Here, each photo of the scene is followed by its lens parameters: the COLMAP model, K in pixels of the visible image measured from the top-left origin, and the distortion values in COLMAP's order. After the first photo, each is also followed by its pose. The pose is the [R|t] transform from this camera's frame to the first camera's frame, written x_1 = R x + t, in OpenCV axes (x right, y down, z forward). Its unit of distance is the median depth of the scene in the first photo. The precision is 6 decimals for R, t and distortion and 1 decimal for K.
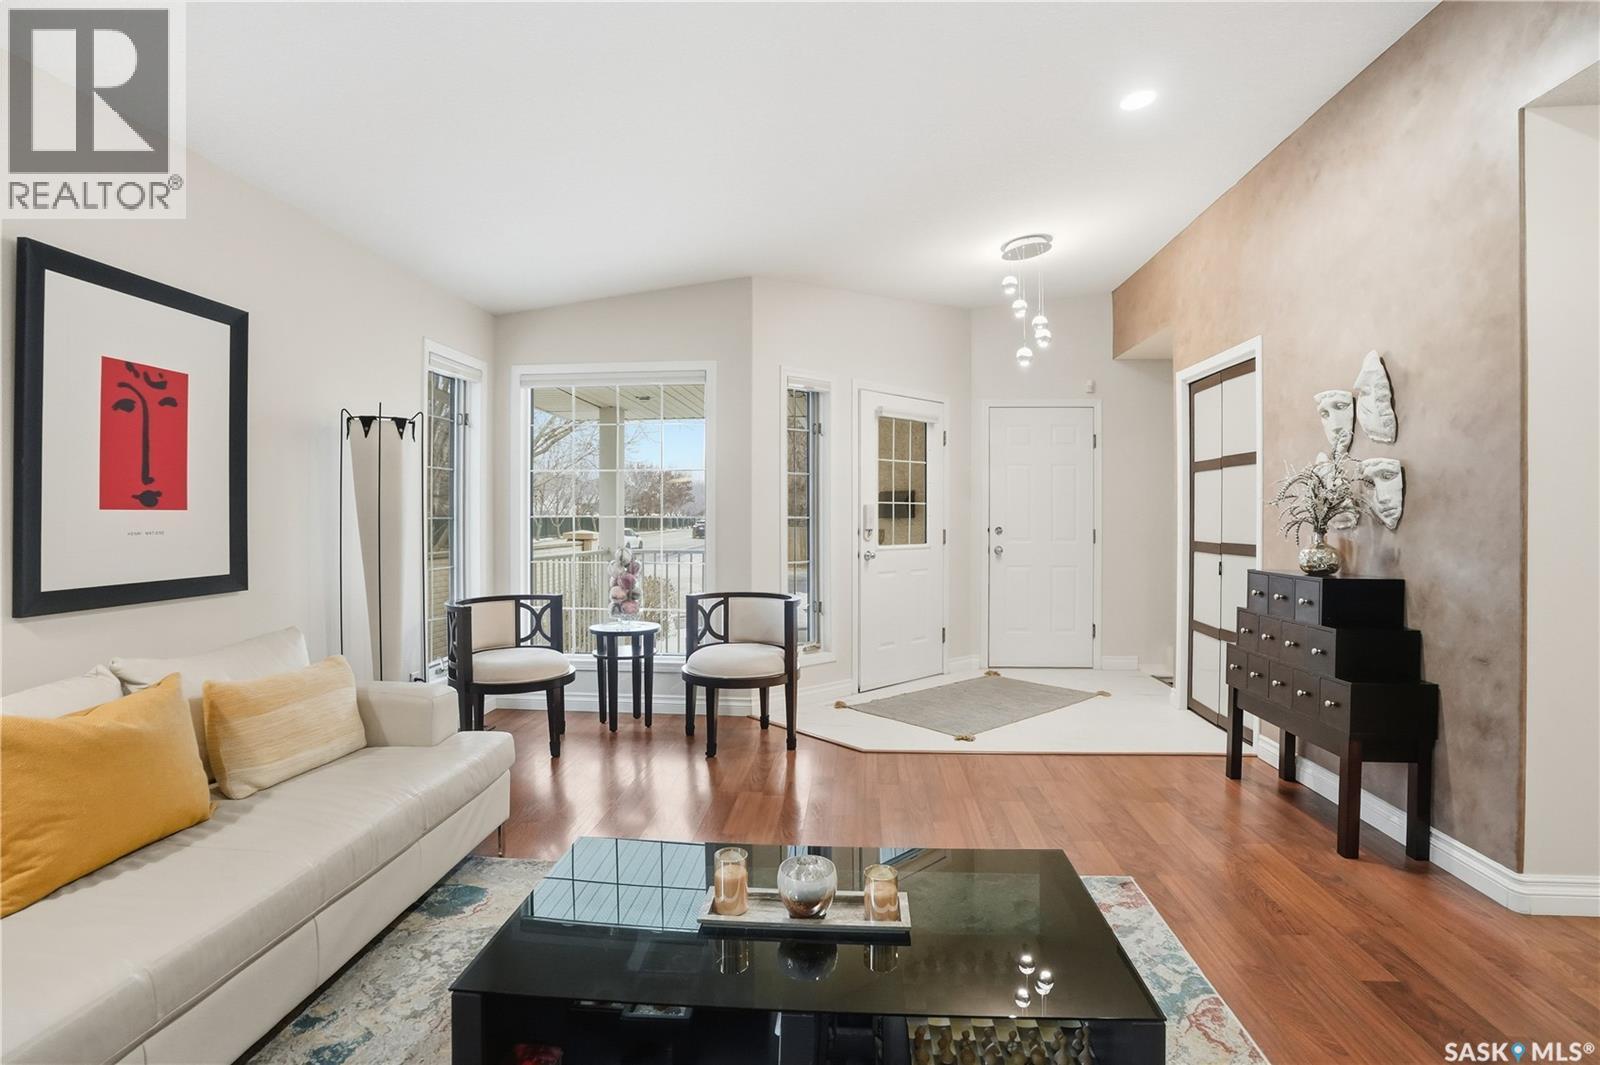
lens RADIAL K [[748.6, 0, 790.2], [0, 748.6, 515.9], [0, 0, 1]] dist [-0.060043, 0.020929]
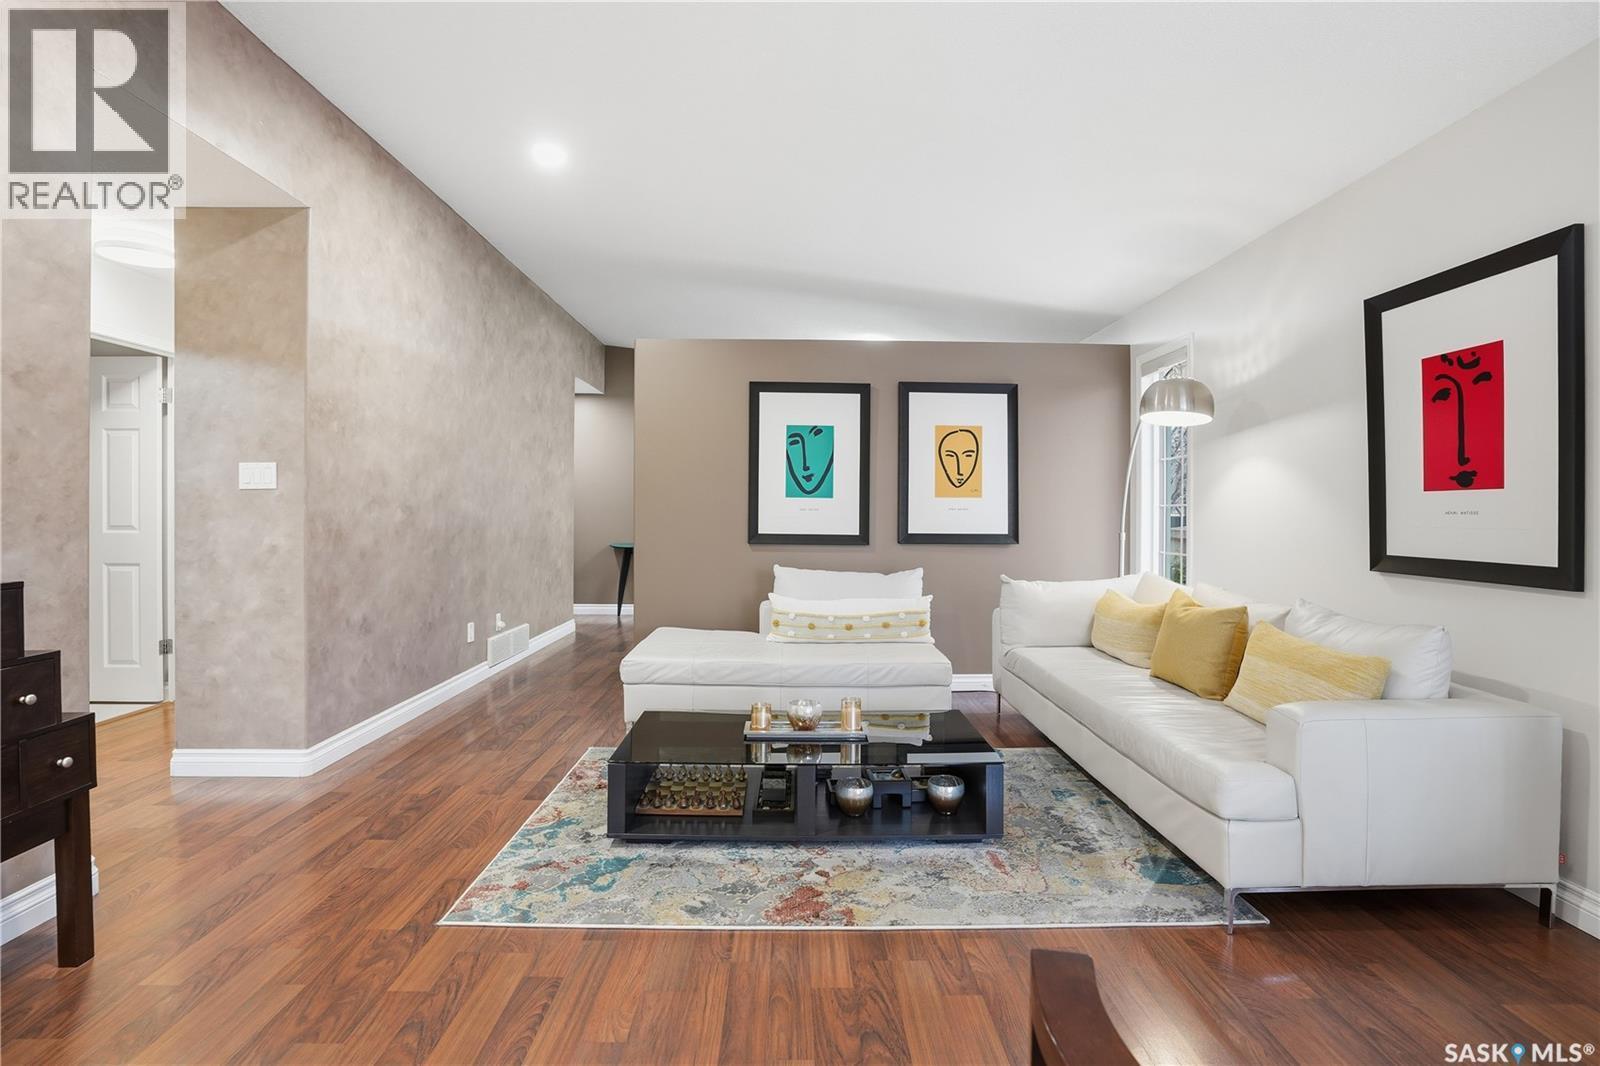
lens RADIAL K [[748.6, 0, 803.2], [0, 748.6, 519.9], [0, 0, 1]] dist [-0.060043, 0.020929]
pose [[-0.994335, -0.003076, -0.106247, 0.150402], [-0.004770, 0.999865, 0.015693, 0.022407], [0.106184, 0.016111, -0.994216, 1.934375]]
